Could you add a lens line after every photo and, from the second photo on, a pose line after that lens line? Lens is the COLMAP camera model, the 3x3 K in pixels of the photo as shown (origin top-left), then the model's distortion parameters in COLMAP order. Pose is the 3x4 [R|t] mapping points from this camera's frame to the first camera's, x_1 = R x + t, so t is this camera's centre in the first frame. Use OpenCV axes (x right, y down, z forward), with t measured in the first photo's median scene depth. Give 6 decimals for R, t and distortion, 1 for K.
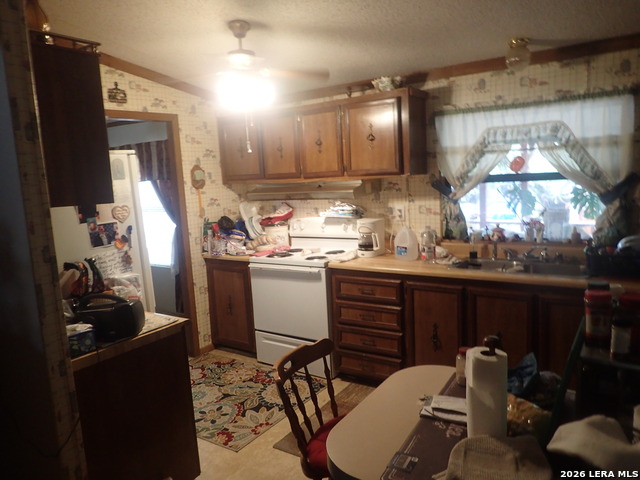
lens RADIAL K [[471.7, 0, 320.7], [0, 471.7, 239.4], [0, 0, 1]] dist [0.000417, 0.000846]
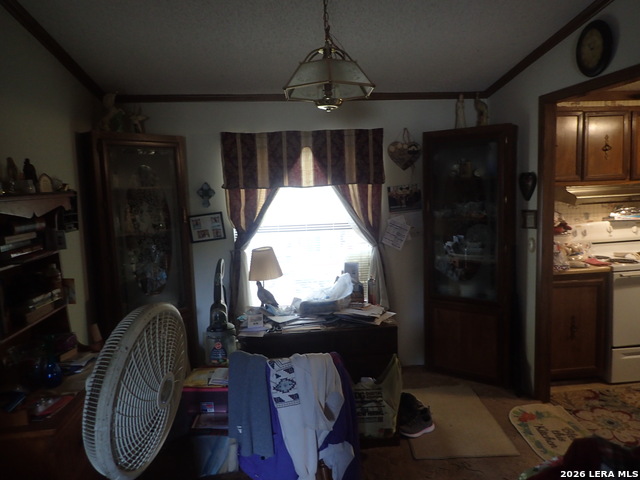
lens RADIAL K [[471.7, 0, 320.1], [0, 471.7, 240.2], [0, 0, 1]] dist [0.000417, 0.000846]
pose [[0.761468, -0.050551, 0.646228, -1.097685], [0.091650, 0.995335, -0.030134, -0.033026], [-0.641690, 0.082173, 0.762549, 0.645248]]
